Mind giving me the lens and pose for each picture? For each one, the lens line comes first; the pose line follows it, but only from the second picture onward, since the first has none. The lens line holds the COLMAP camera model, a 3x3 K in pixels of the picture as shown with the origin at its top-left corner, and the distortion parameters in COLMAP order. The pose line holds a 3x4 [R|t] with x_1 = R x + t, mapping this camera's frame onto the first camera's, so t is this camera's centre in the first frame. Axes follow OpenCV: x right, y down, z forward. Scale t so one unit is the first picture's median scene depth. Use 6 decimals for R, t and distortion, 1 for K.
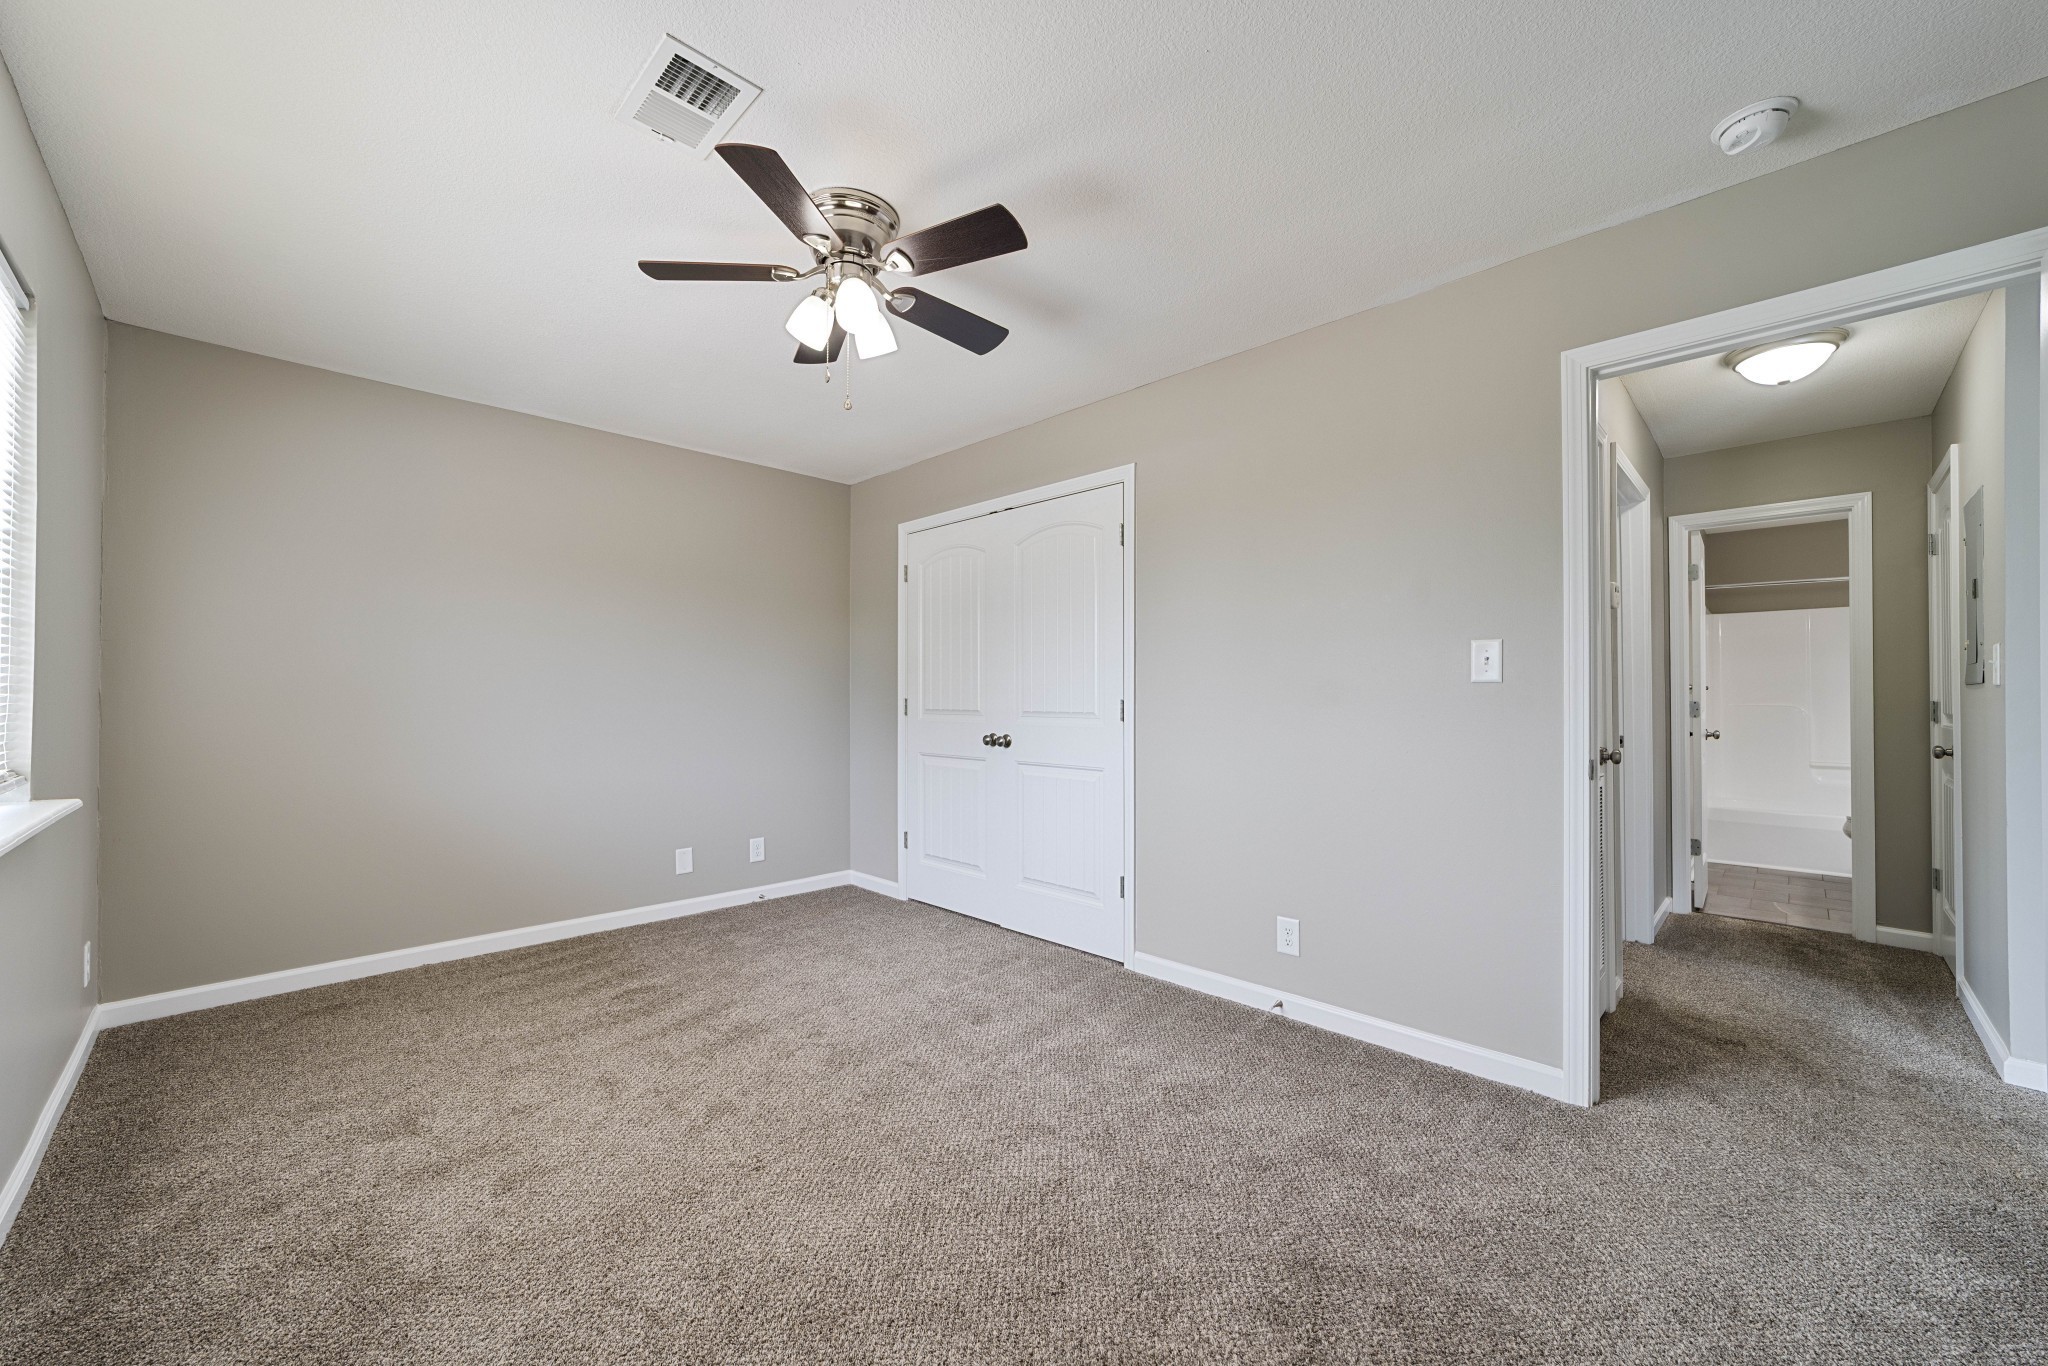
lens RADIAL K [[783.1, 0, 1029.6], [0, 783.1, 687.2], [0, 0, 1]] dist [-0.002324, 0.000051]
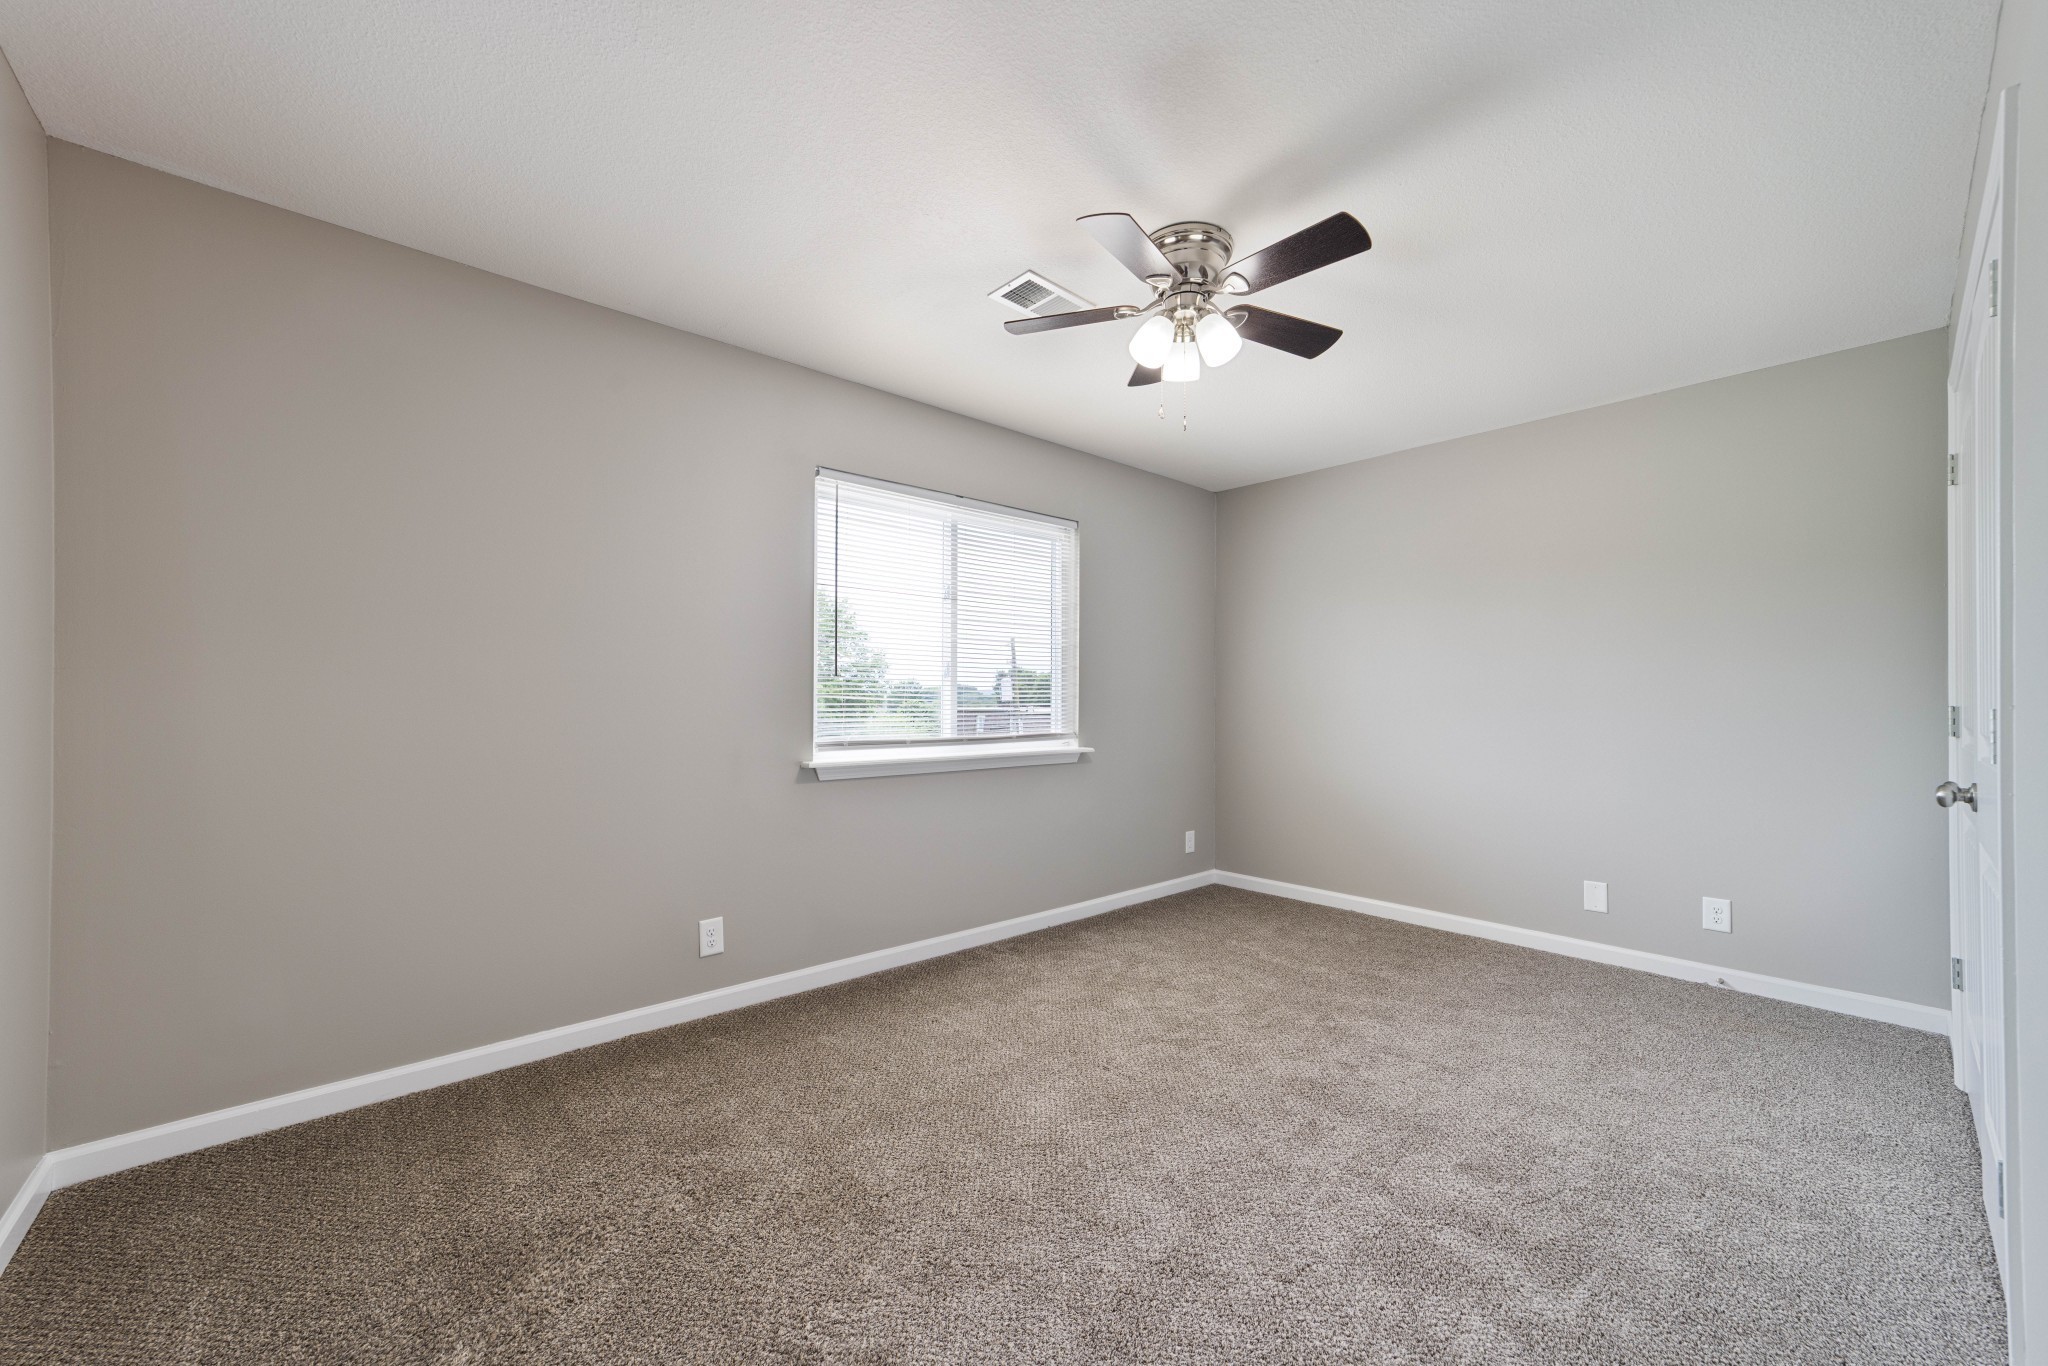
lens RADIAL K [[783.1, 0, 1029.6], [0, 783.1, 687.2], [0, 0, 1]] dist [-0.002324, 0.000051]
pose [[-0.043587, -0.013423, -0.998959, 0.672461], [0.006277, 0.999886, -0.013710, 0.005368], [0.999030, -0.006868, -0.043497, 0.663717]]
